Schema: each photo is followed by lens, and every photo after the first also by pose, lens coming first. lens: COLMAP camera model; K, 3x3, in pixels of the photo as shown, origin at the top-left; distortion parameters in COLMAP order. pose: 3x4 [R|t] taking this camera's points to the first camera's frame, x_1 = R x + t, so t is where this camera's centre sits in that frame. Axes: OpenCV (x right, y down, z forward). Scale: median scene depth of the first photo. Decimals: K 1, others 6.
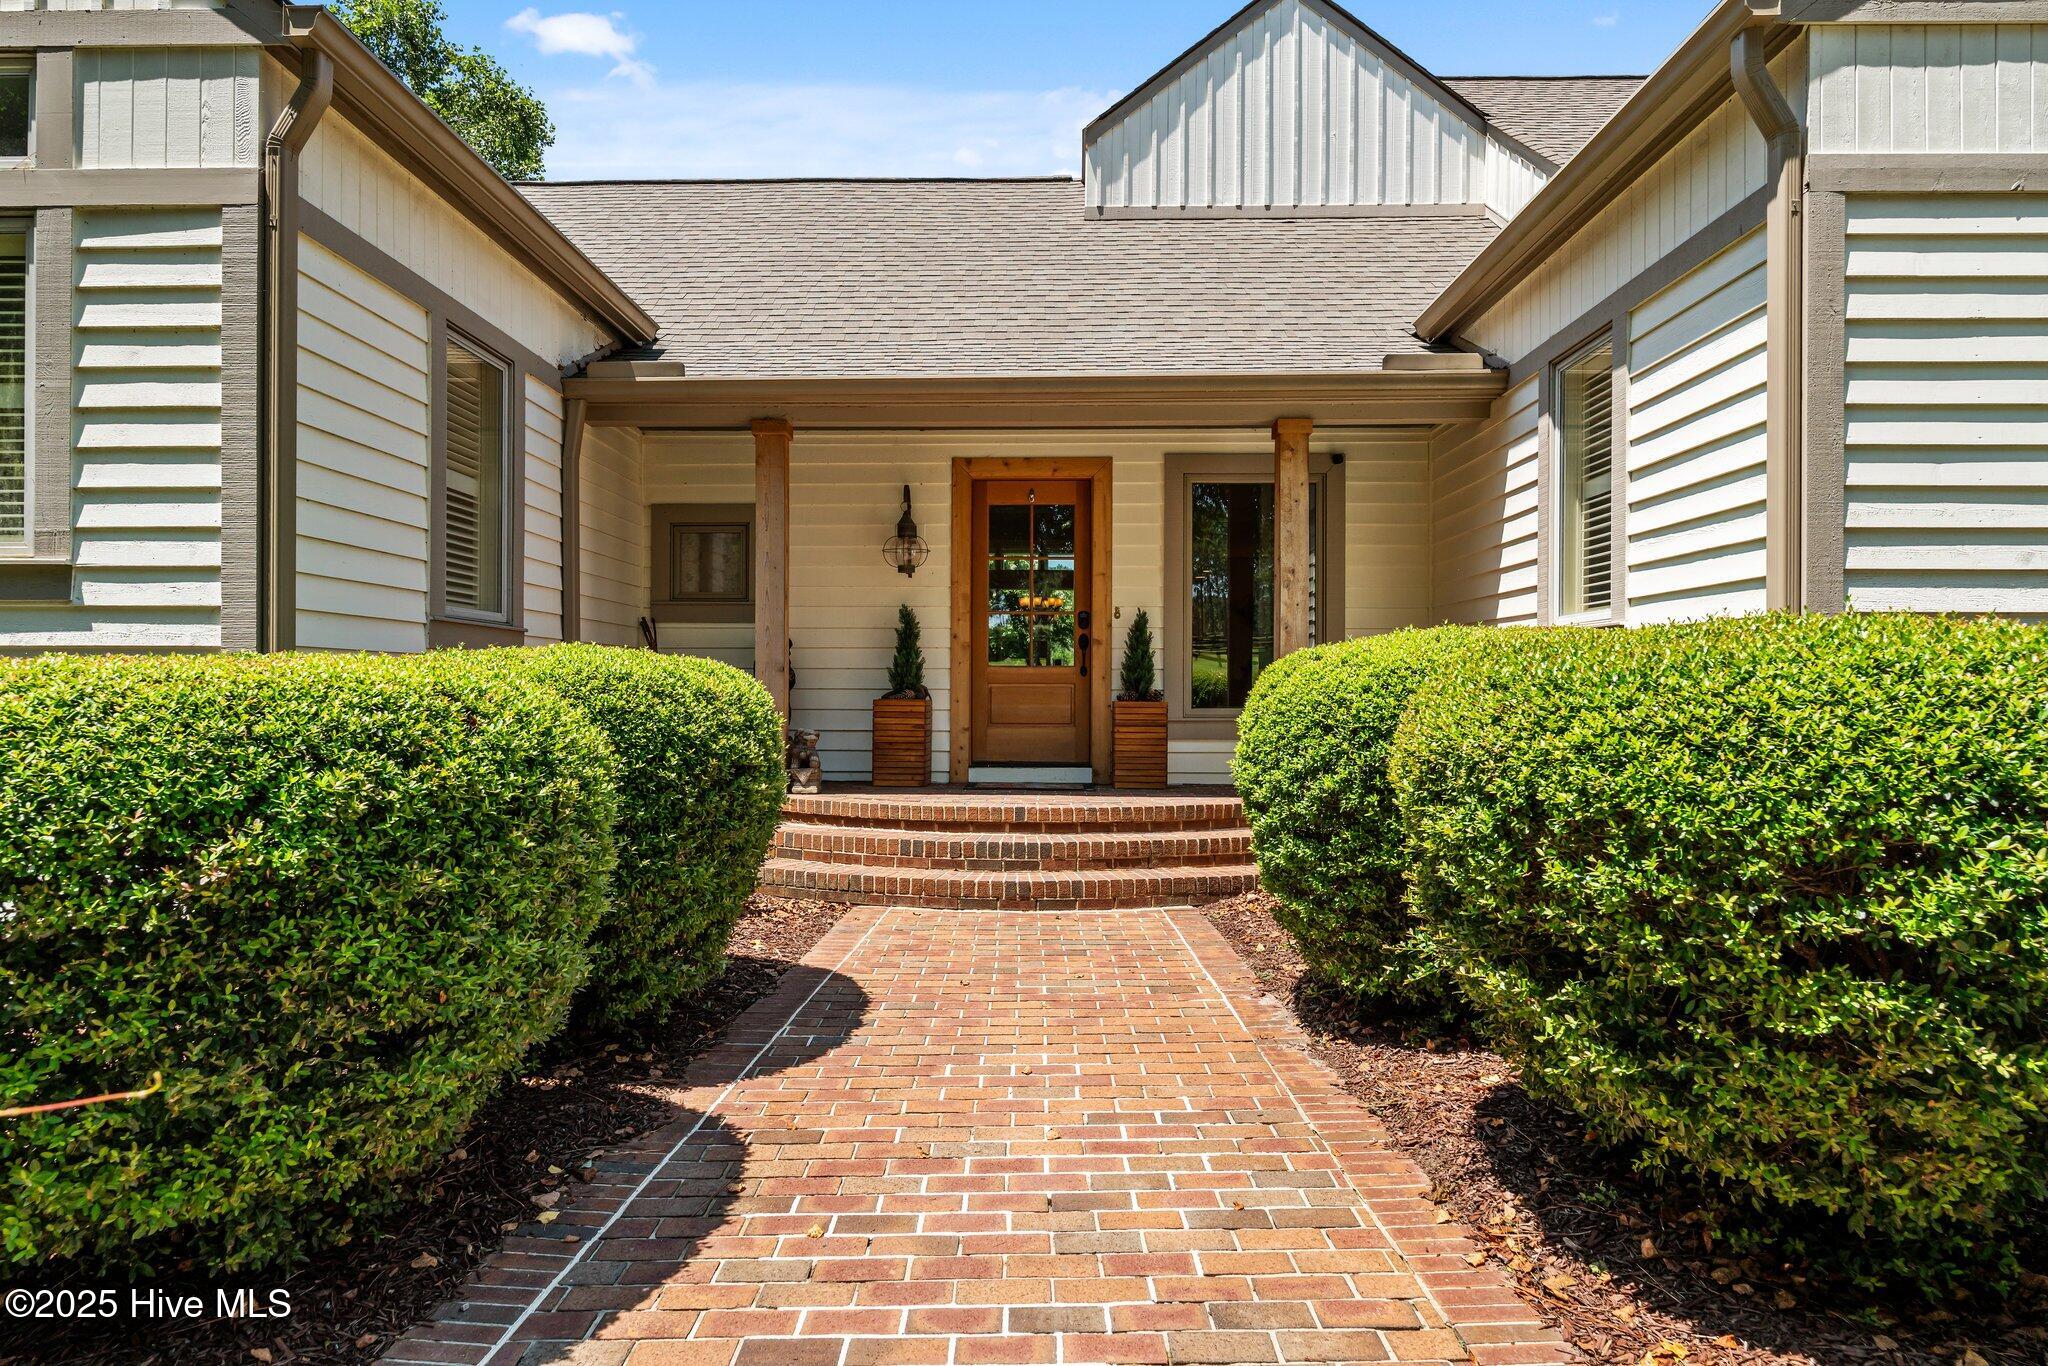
lens RADIAL K [[1144.8, 0, 1030.7], [0, 1144.8, 686.4], [0, 0, 1]] dist [-0.004371, 0.000342]
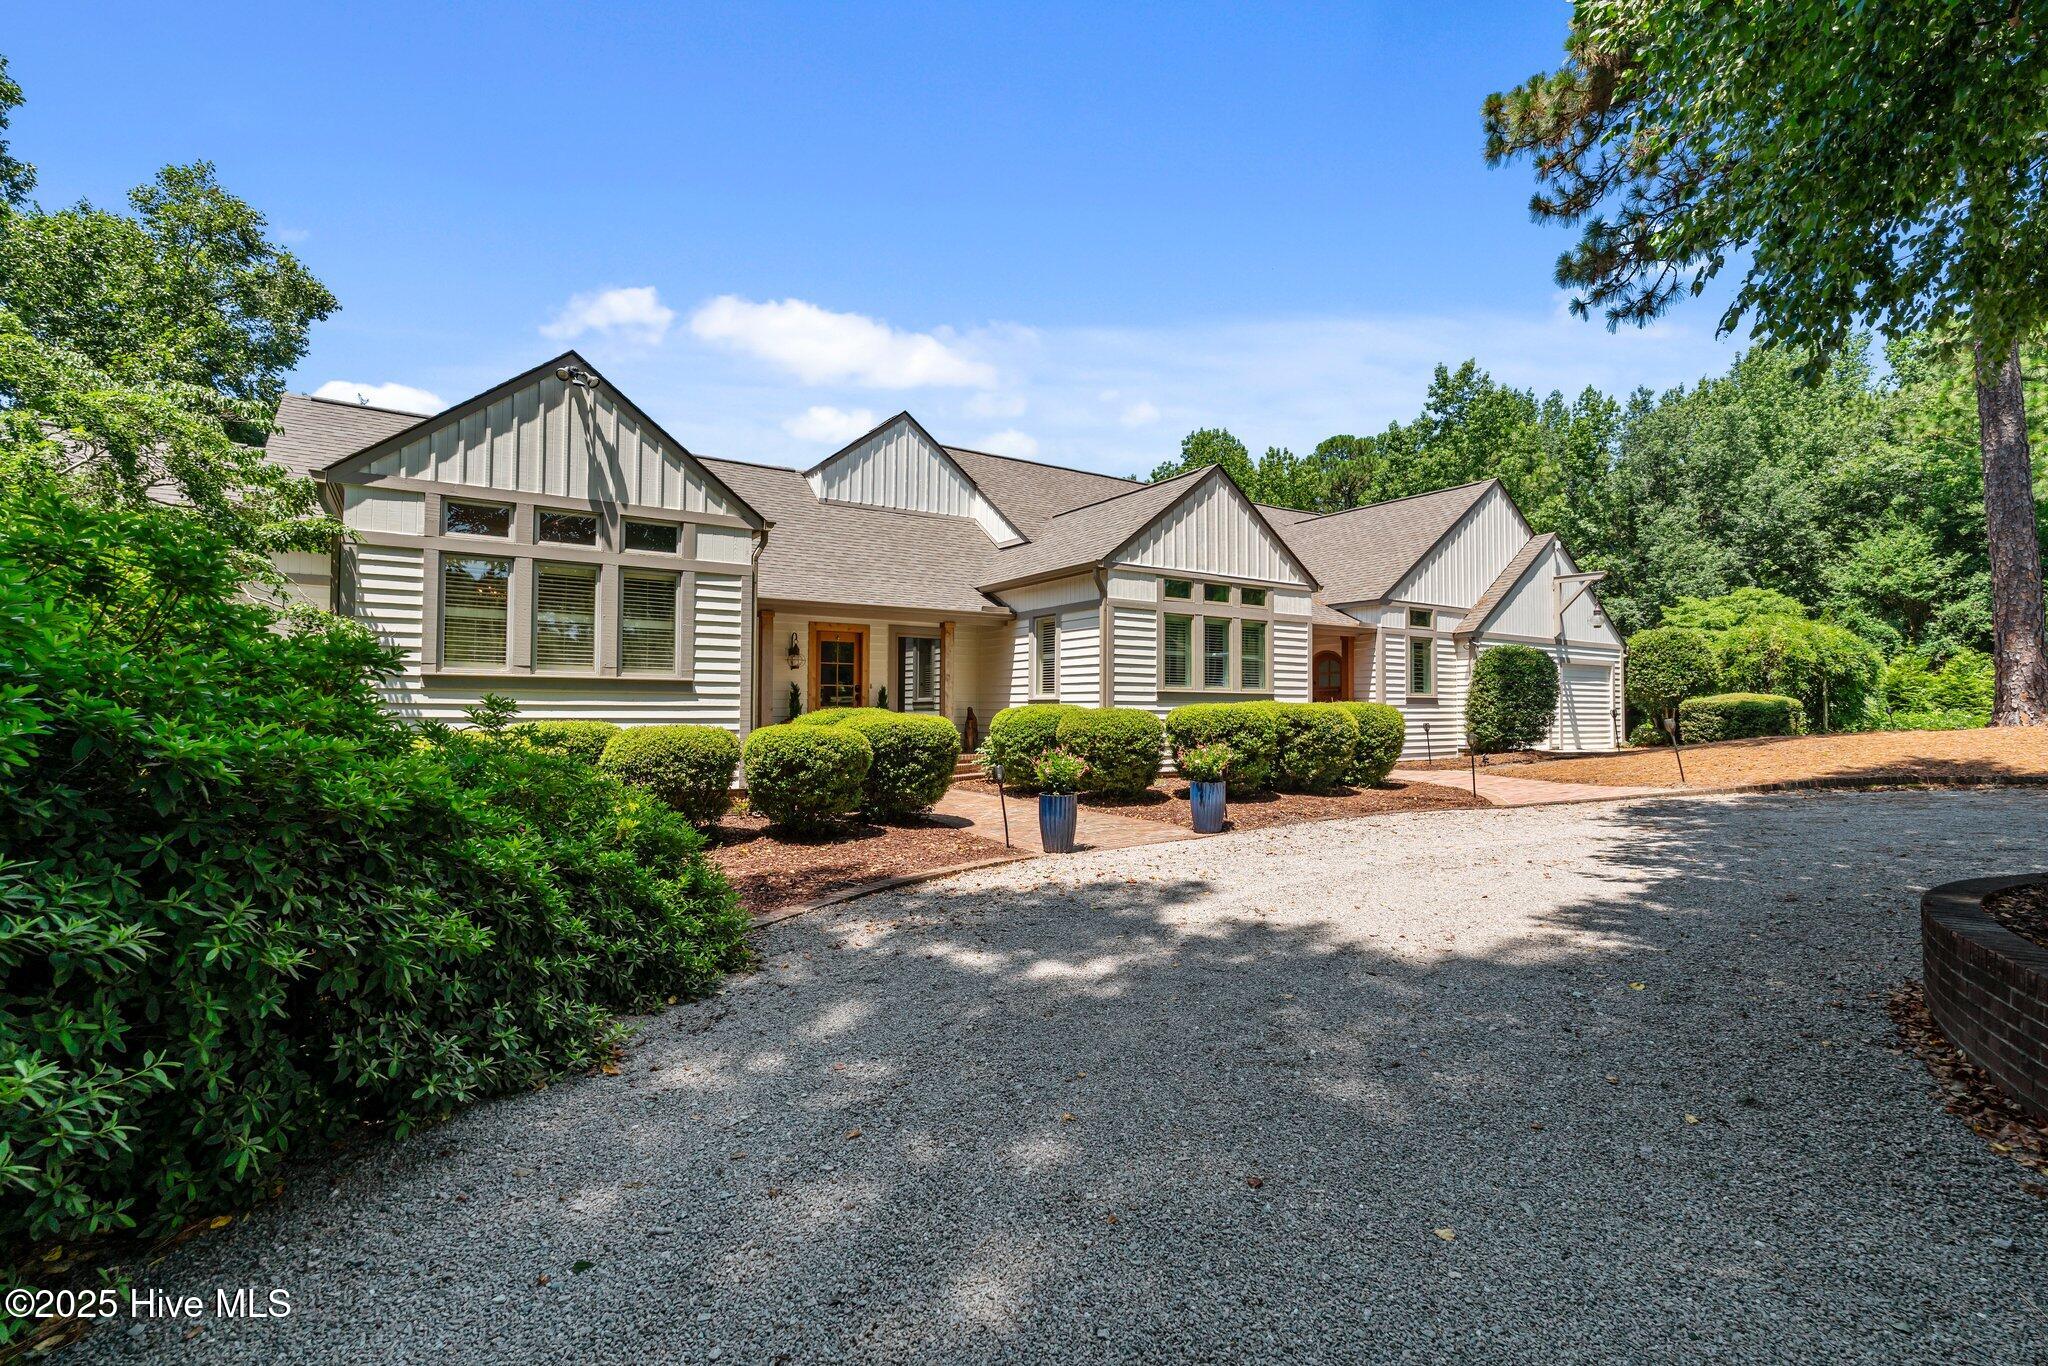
lens RADIAL K [[990.5, 0, 1031.7], [0, 990.5, 682.1], [0, 0, 1]] dist [-0.000686, 0.000073]
pose [[0.817784, 0.017319, 0.575264, -1.121840], [-0.002411, 0.999641, -0.026667, -0.020302], [-0.575520, 0.020421, 0.817533, -1.248094]]
